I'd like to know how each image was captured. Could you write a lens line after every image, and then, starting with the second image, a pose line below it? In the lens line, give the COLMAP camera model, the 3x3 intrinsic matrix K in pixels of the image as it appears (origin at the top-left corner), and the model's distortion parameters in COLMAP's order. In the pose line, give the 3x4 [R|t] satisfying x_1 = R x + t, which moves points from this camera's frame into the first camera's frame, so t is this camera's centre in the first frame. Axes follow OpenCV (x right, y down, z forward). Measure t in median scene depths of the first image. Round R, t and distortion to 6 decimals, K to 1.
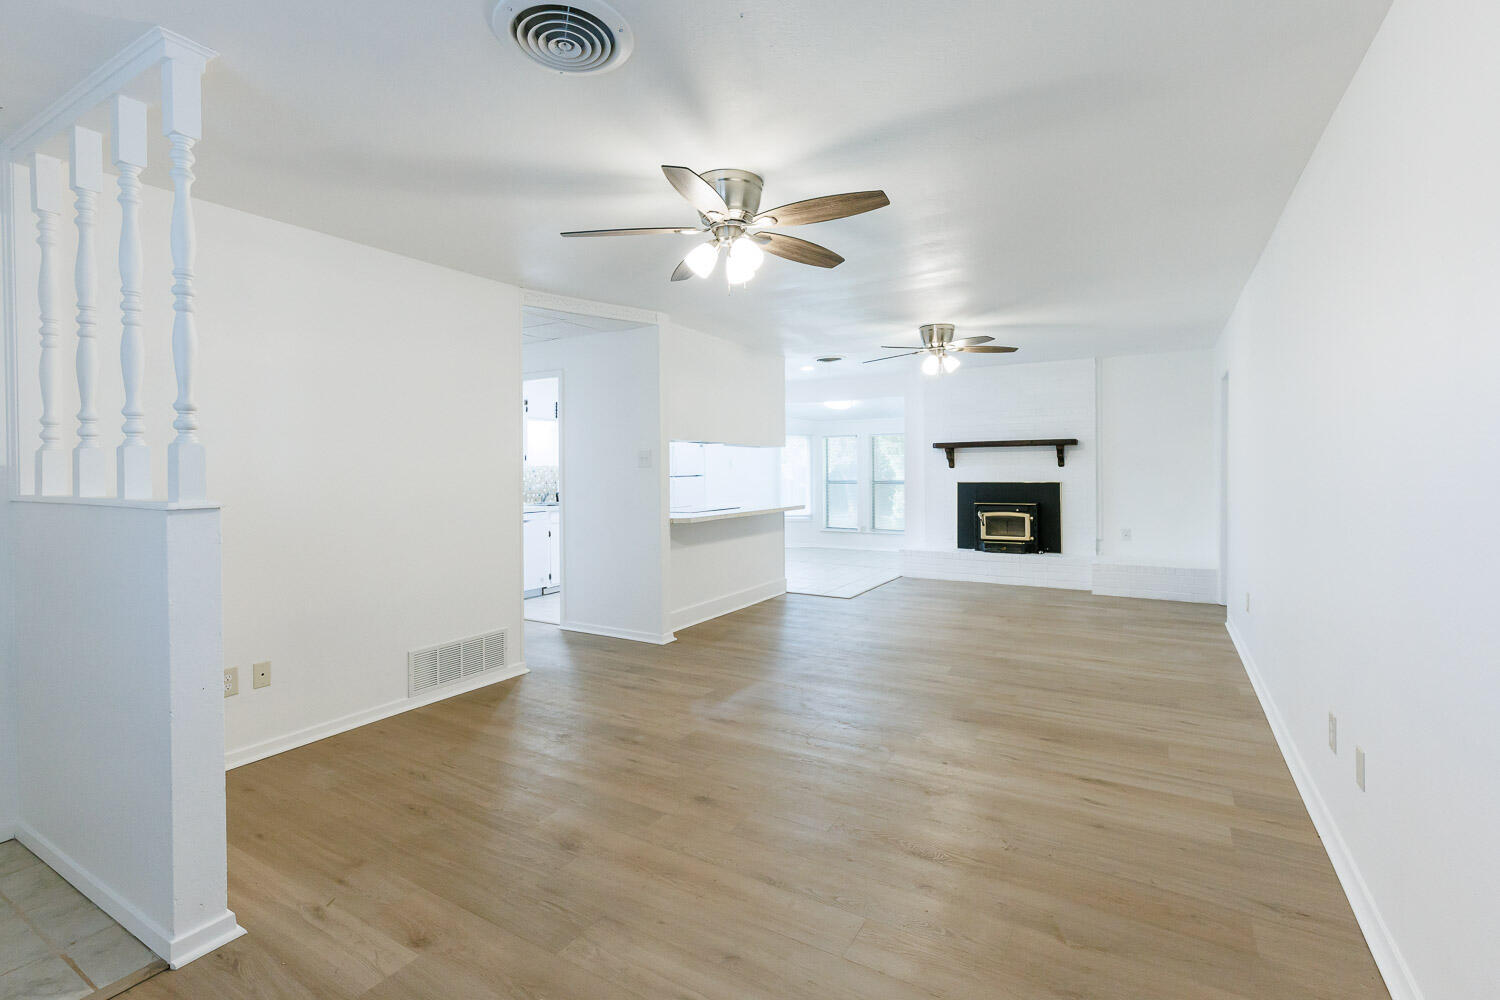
lens RADIAL K [[682.8, 0, 746.5], [0, 682.8, 473.5], [0, 0, 1]] dist [0.000837, -0.000279]
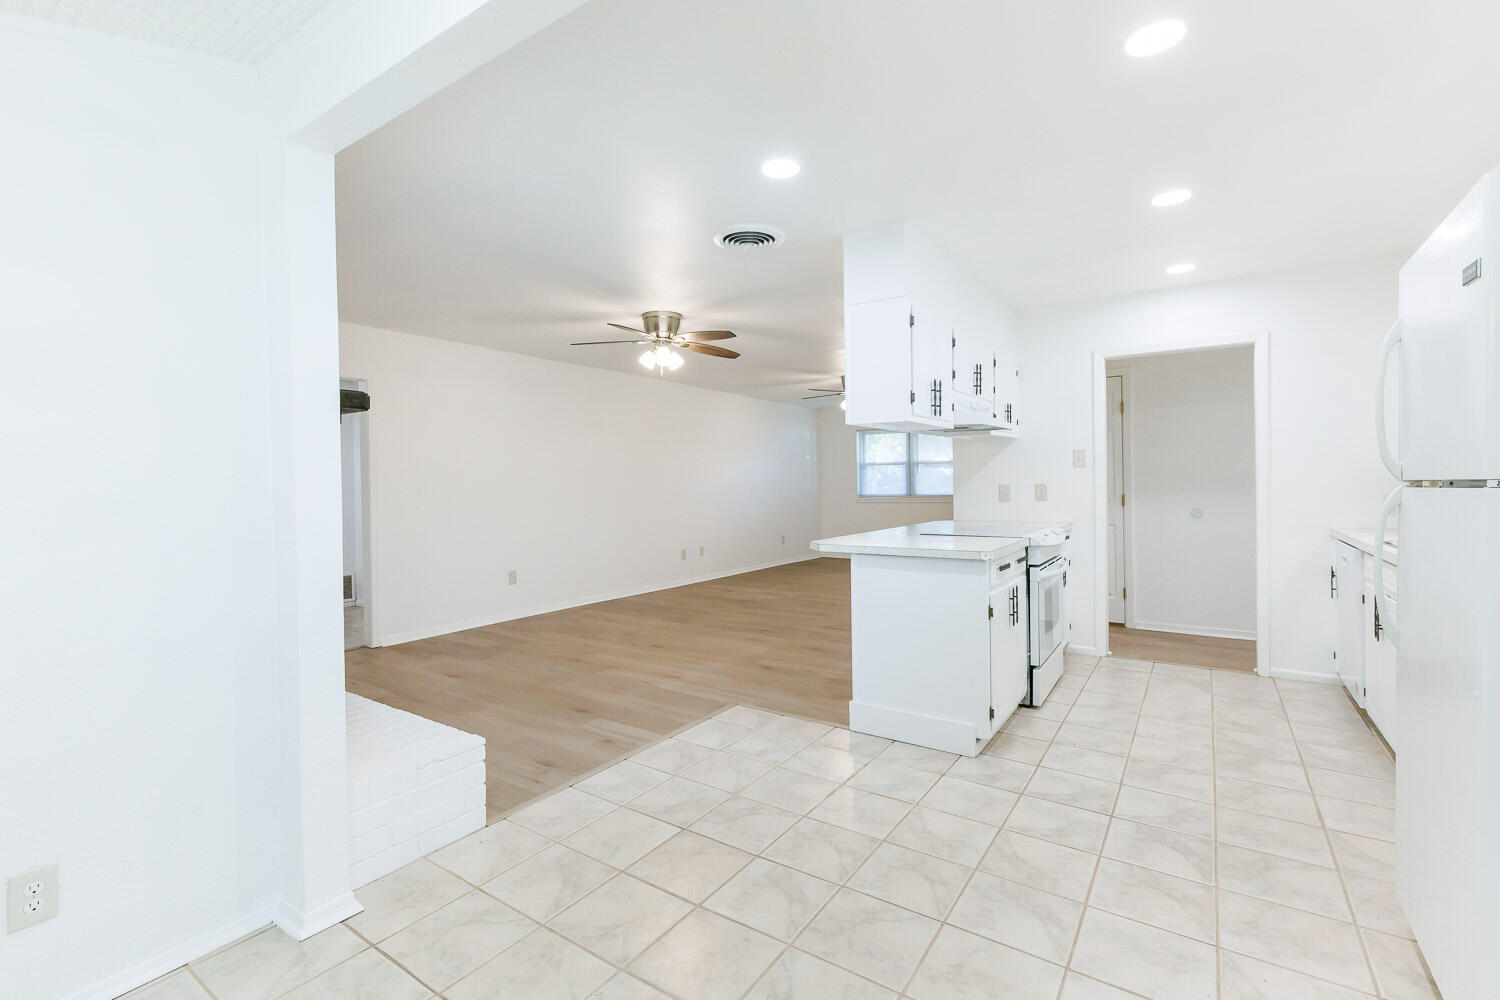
lens RADIAL K [[663.8, 0, 744.4], [0, 663.8, 495.9], [0, 0, 1]] dist [0.000347, 0.000199]
pose [[-0.997443, 0.021490, 0.068159, 0.174724], [0.023115, 0.999465, 0.023140, -0.001894], [-0.067625, 0.024656, -0.997406, 2.598799]]
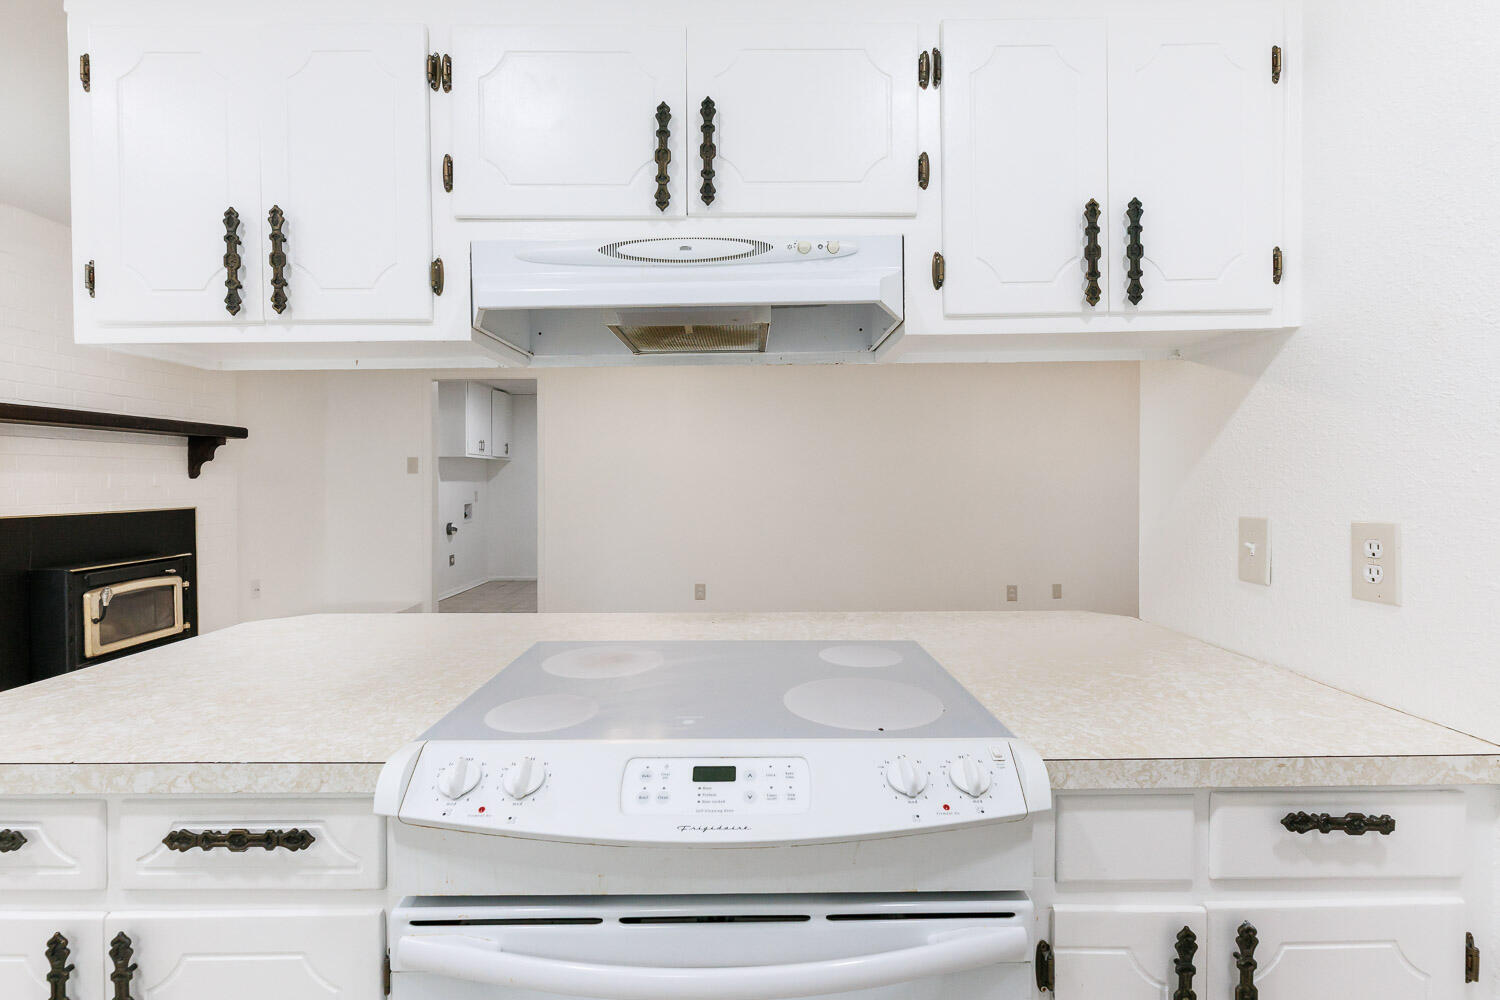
lens RADIAL K [[679.9, 0, 754.6], [0, 679.9, 486.5], [0, 0, 1]] dist [-0.000530, 0.000144]
pose [[-0.522942, 0.001304, 0.852367, -0.377369], [0.010040, 0.999939, 0.004630, -0.002389], [-0.852309, 0.010979, -0.522923, 1.718692]]
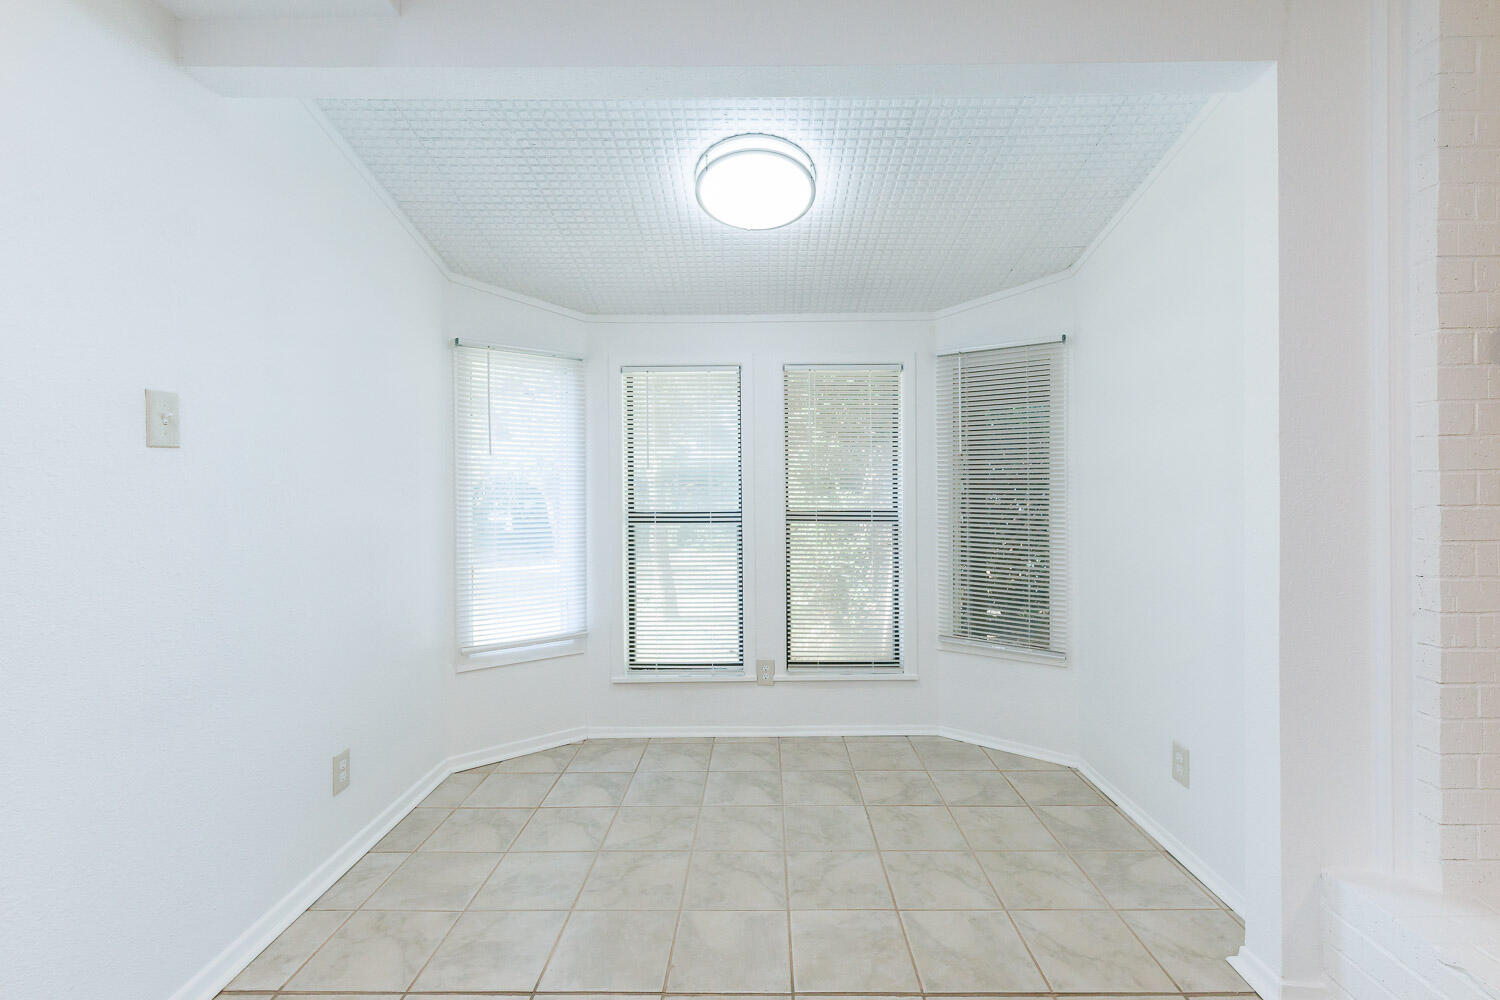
lens RADIAL K [[667.8, 0, 761.4], [0, 667.8, 488.9], [0, 0, 1]] dist [0.000185, 0.000206]
pose [[0.862462, -0.002461, 0.506116, 0.045111], [0.006450, 0.999960, -0.006130, 0.004874], [-0.506081, 0.008551, 0.862443, 1.962984]]
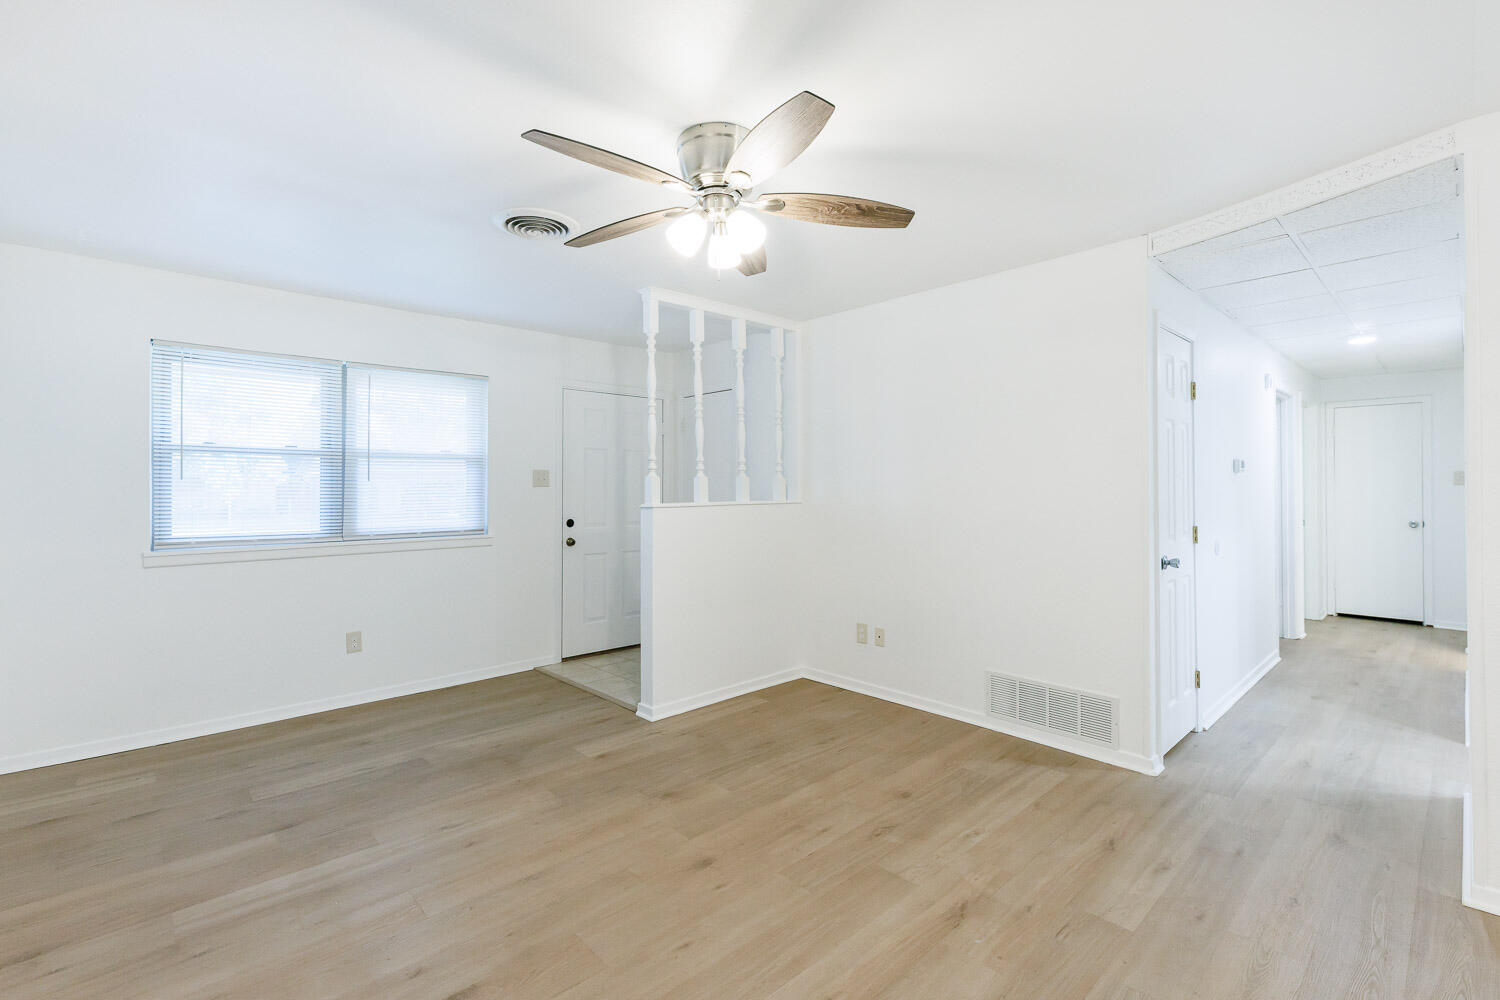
lens RADIAL K [[670.3, 0, 746.1], [0, 670.3, 482.9], [0, 0, 1]] dist [0.001223, 0.000157]
pose [[-0.281443, 0.001428, -0.959577, 0.510274], [-0.002841, 0.999993, 0.002321, -0.013300], [0.959574, 0.003380, -0.281437, 0.870795]]
